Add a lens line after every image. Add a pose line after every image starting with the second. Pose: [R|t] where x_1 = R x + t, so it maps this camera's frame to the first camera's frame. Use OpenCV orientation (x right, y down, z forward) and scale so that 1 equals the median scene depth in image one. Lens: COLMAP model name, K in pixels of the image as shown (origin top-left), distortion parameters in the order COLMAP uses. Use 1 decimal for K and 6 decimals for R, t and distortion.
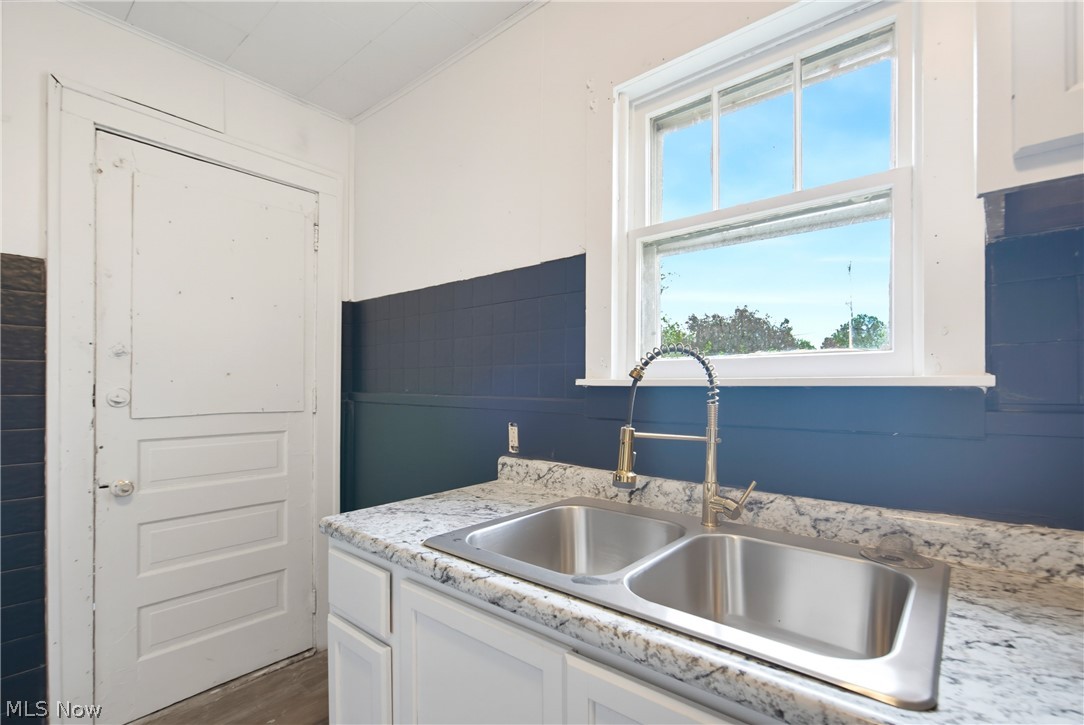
lens RADIAL K [[496.0, 0, 534.1], [0, 496.0, 389.3], [0, 0, 1]] dist [0.002359, -0.000180]
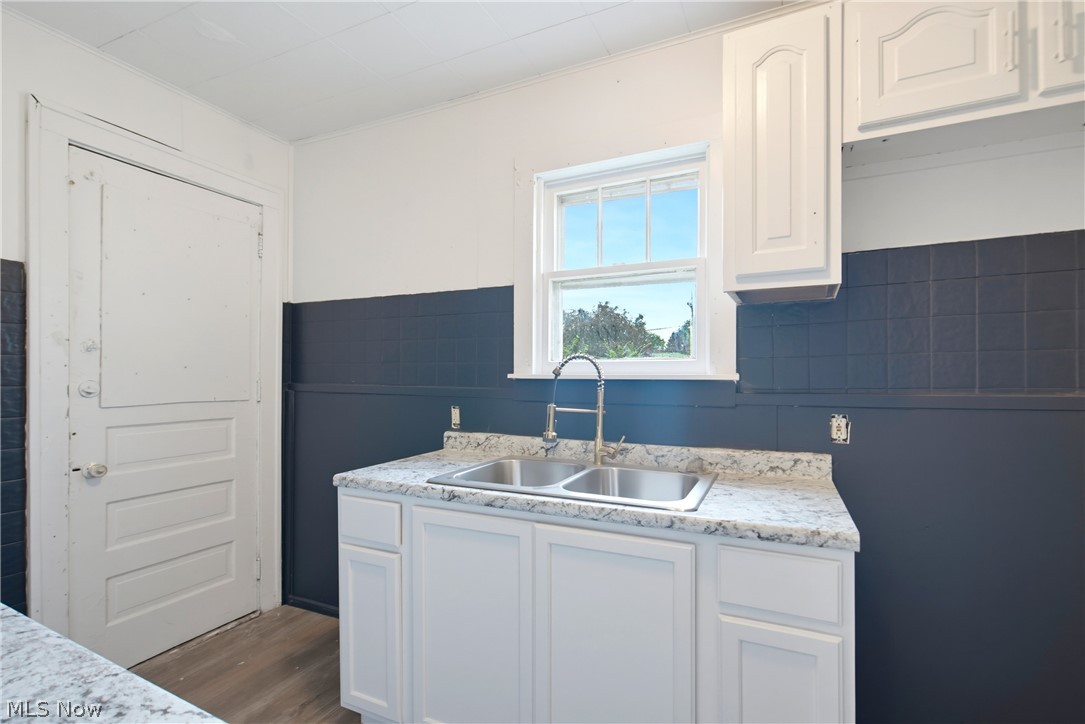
lens RADIAL K [[496.5, 0, 534.6], [0, 496.5, 388.9], [0, 0, 1]] dist [0.002359, -0.000180]
pose [[0.966348, -0.005641, 0.257176, -0.216524], [0.000380, 0.999790, 0.020501, -0.006942], [-0.257237, -0.019714, 0.966147, -0.419047]]
